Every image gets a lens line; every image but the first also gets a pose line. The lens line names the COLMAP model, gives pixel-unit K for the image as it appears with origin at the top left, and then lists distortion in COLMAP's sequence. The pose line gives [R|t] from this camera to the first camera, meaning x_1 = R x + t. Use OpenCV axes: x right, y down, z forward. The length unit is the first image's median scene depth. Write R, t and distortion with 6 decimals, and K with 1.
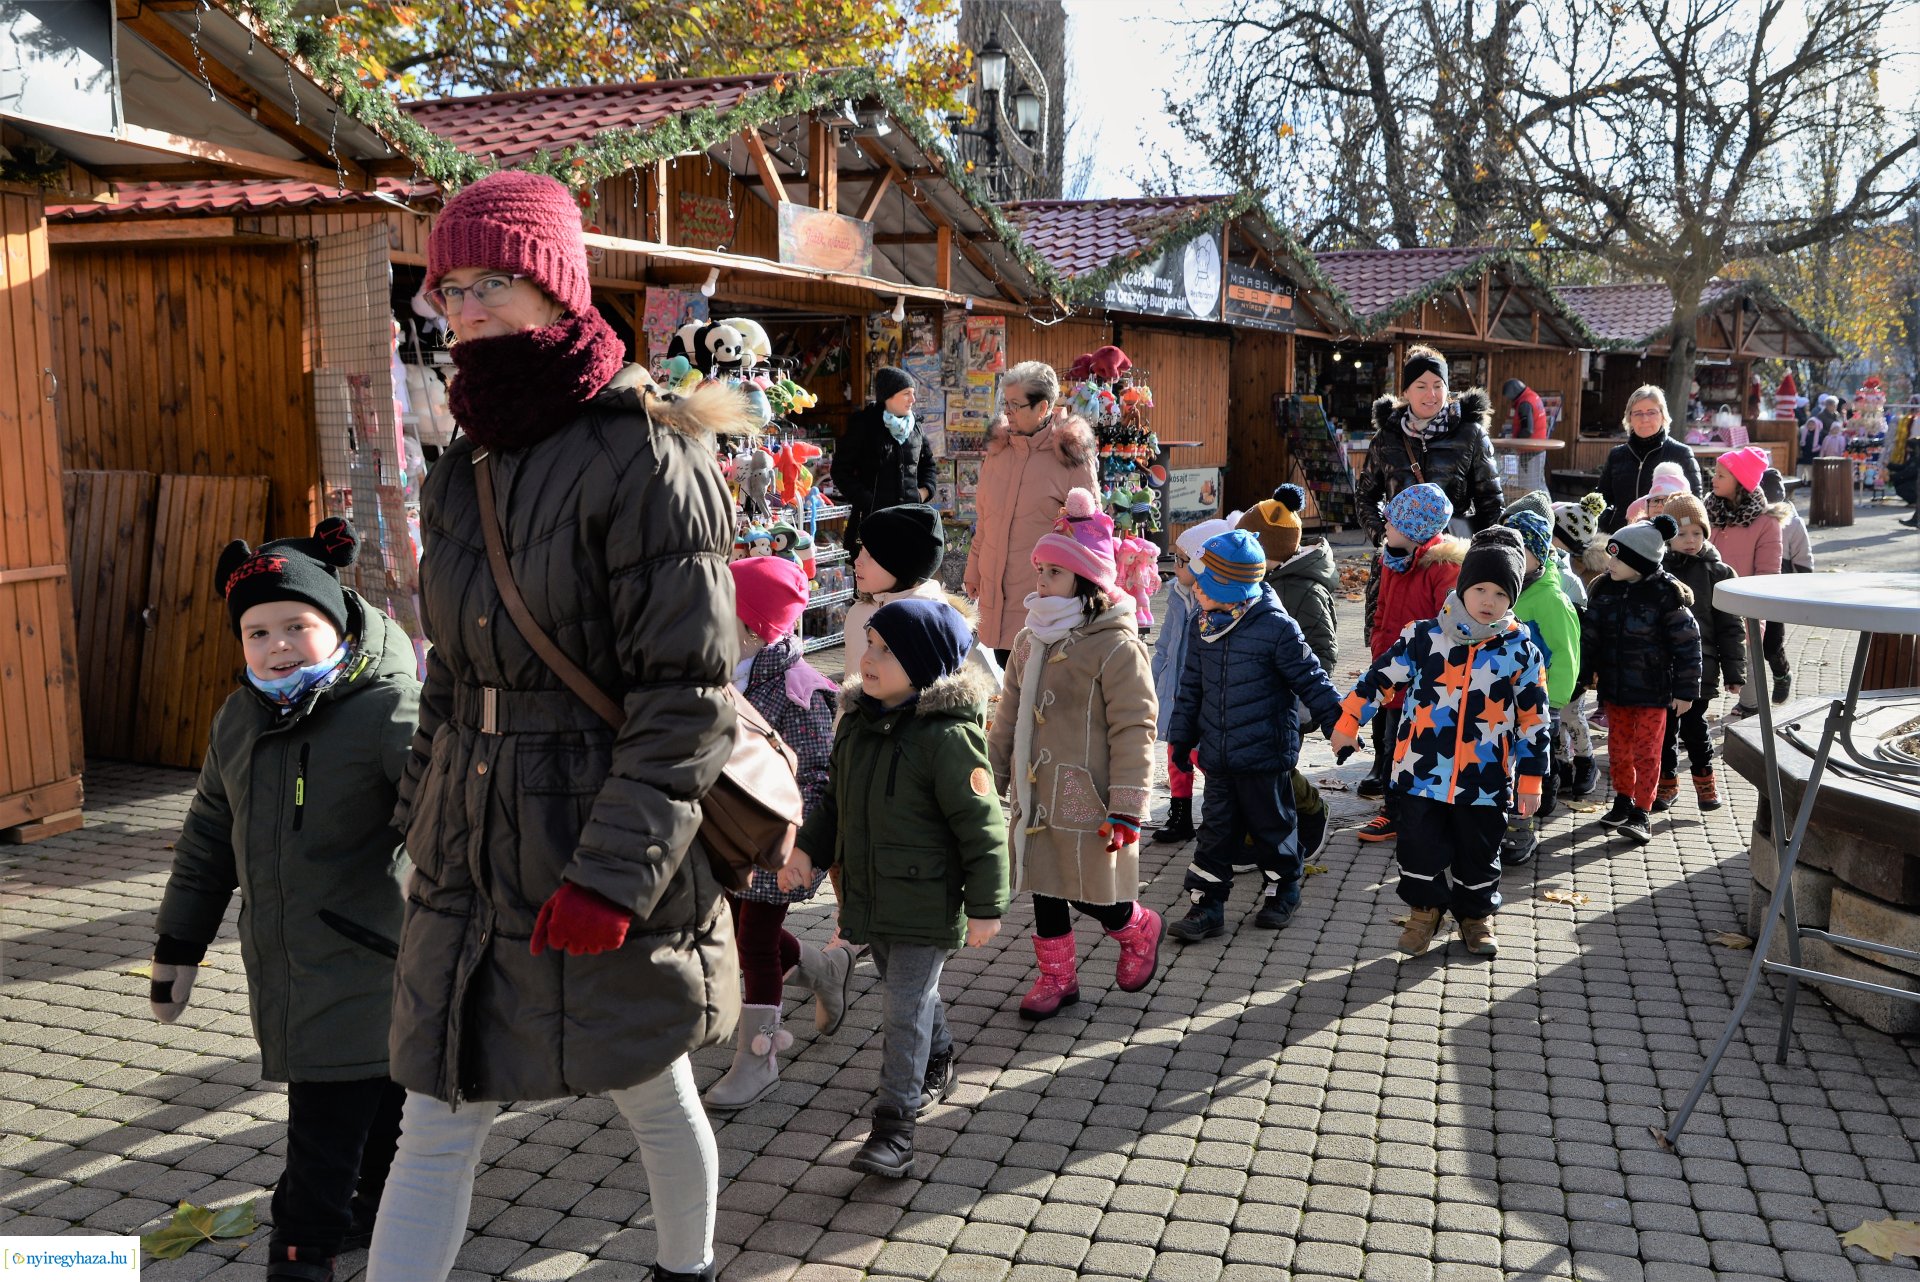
lens RADIAL K [[1654.6, 0, 989.8], [0, 1654.6, 653.4], [0, 0, 1]] dist [-0.079050, 0.104731]
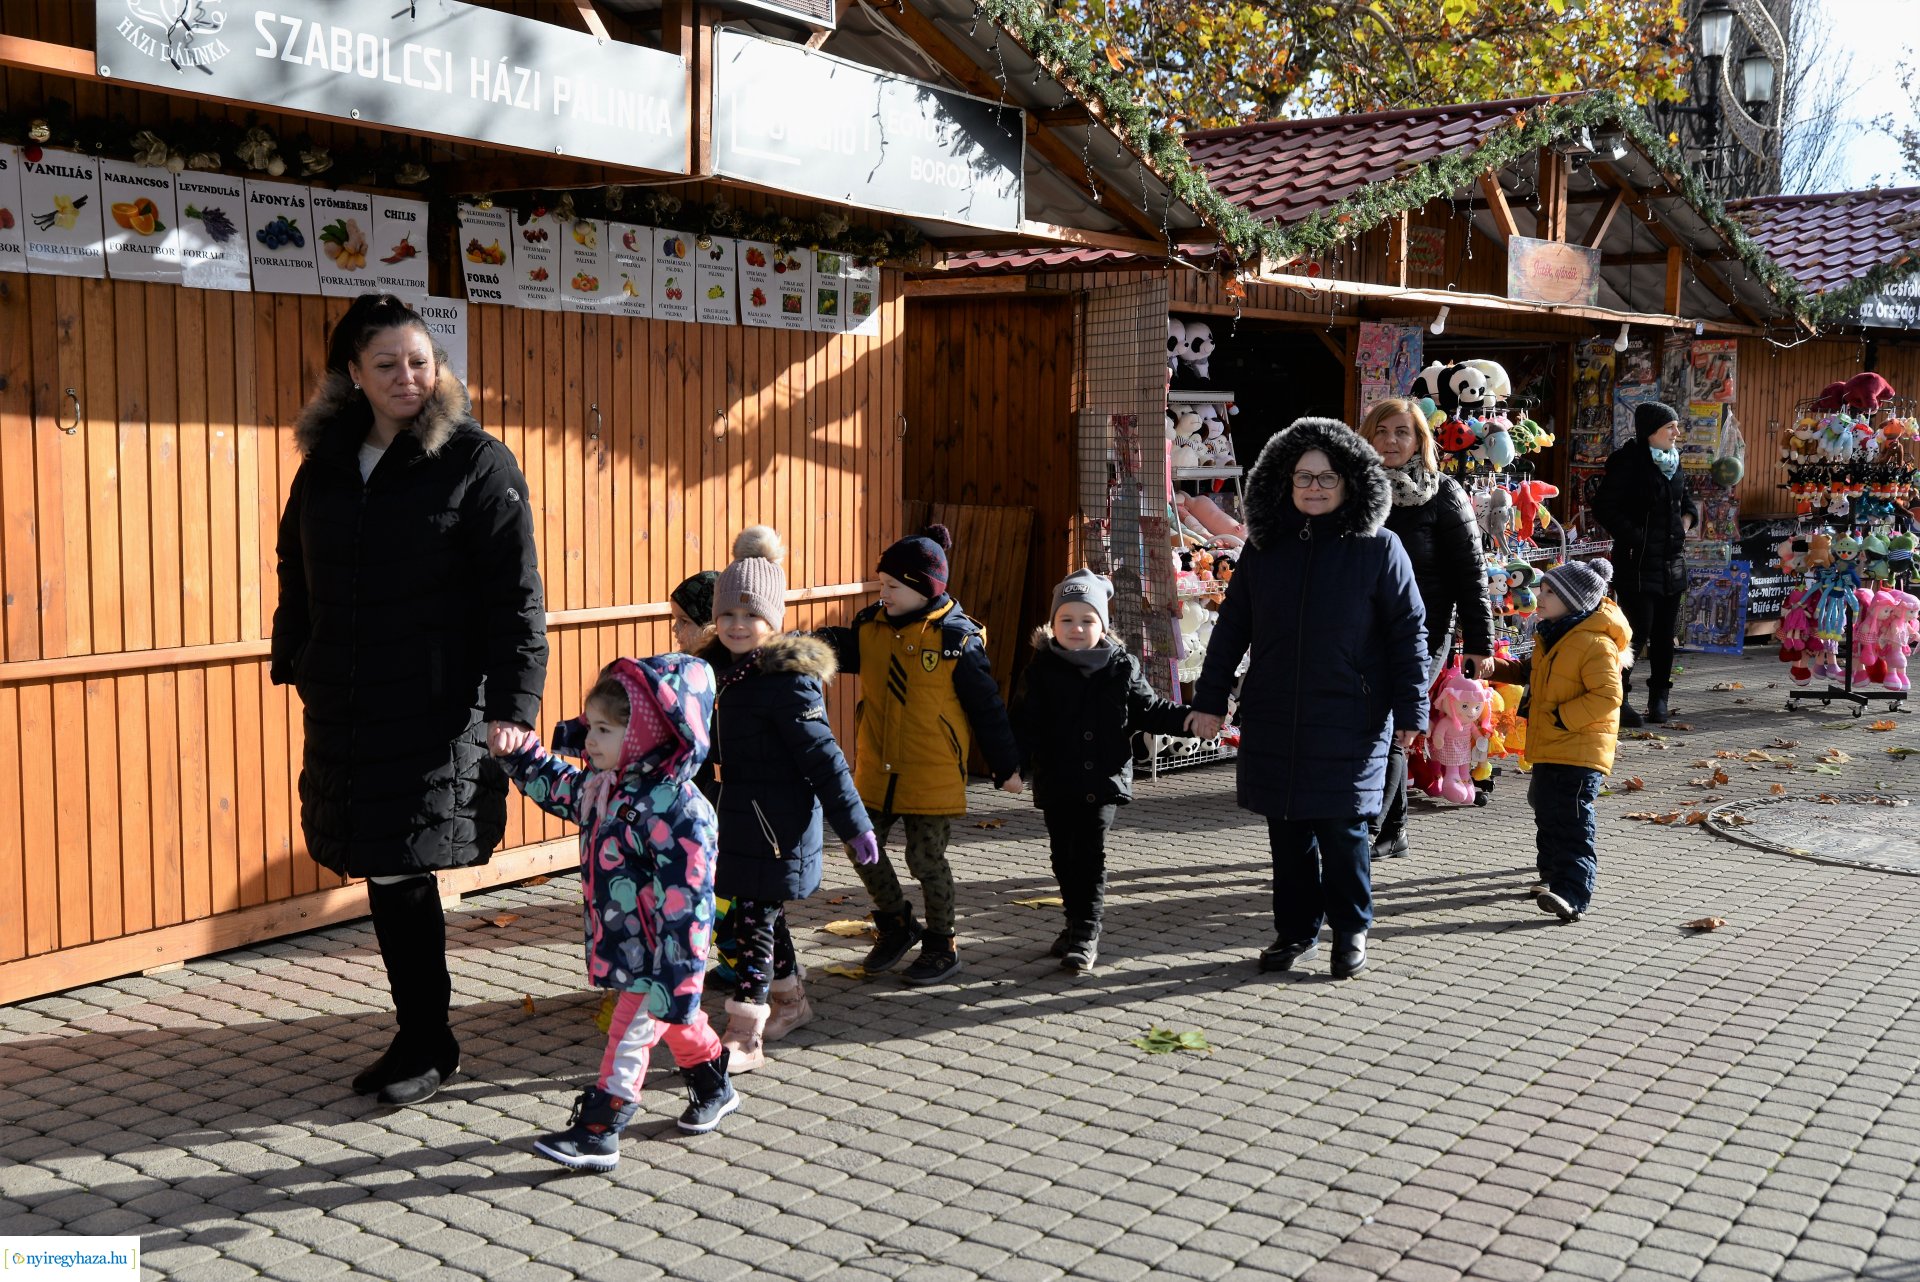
lens RADIAL K [[2035.6, 0, 960.0], [0, 2035.6, 641.0], [0, 0, 1]] dist [0.008294, 0.144281]
pose [[0.945935, 0.034130, -0.322554, -0.031857], [-0.048625, 0.998132, -0.036987, 0.024783], [0.320690, 0.050671, 0.945828, -0.215739]]
